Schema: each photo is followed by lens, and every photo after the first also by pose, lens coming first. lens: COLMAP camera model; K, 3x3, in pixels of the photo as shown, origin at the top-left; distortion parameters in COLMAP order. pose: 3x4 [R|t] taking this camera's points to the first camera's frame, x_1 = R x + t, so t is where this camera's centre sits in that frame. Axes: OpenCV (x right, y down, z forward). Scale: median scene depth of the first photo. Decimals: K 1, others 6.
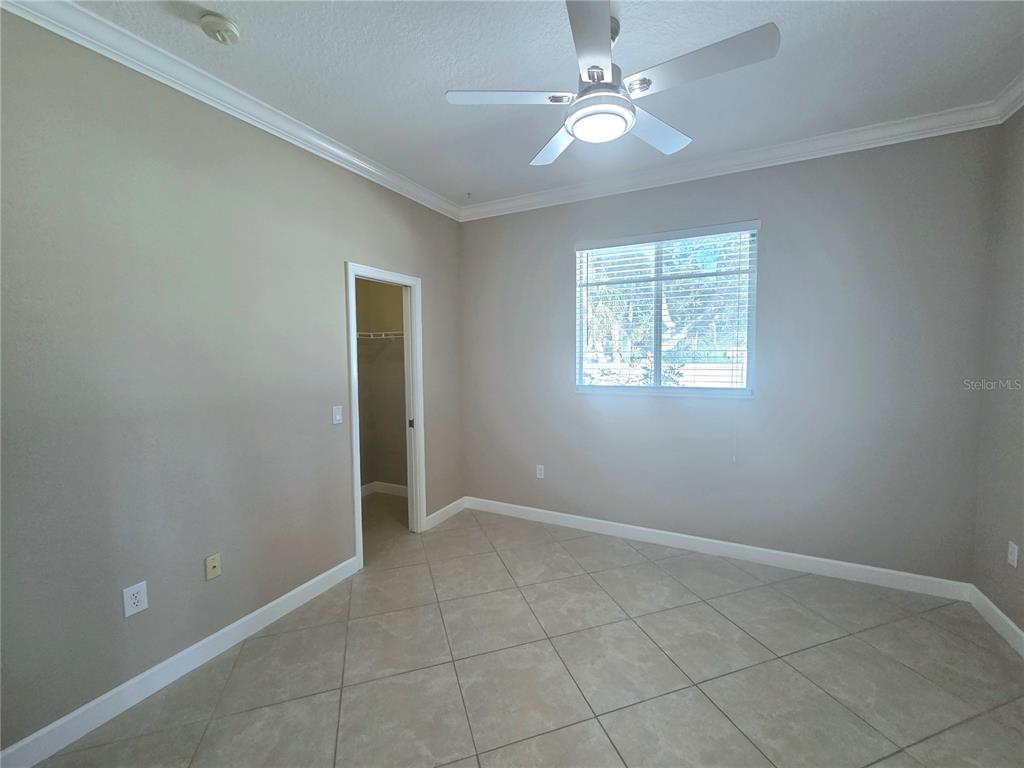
lens RADIAL K [[419.8, 0, 515.2], [0, 419.8, 382.1], [0, 0, 1]] dist [0.000104, 0.000042]
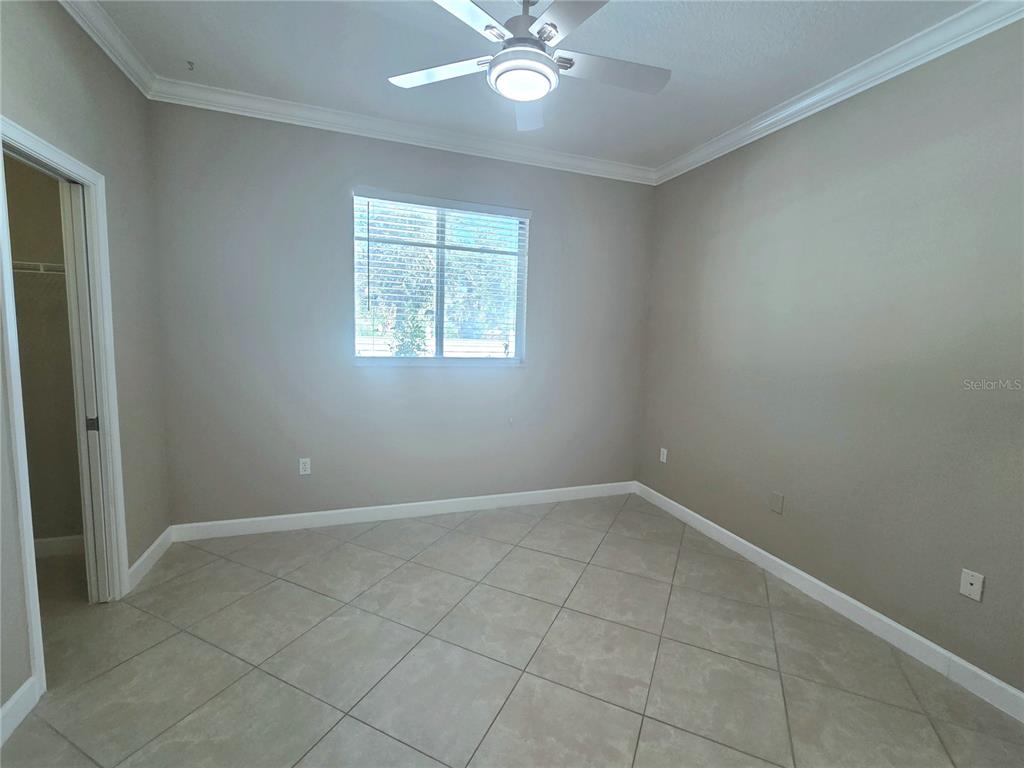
lens RADIAL K [[451.5, 0, 512.0], [0, 451.5, 384.0], [0, 0, 1]] dist [0.000304, -0.000548]
pose [[0.681857, -0.050741, 0.729724, -0.352659], [0.008558, 0.998076, 0.061404, 0.010289], [-0.731436, -0.035624, 0.680979, 0.164808]]
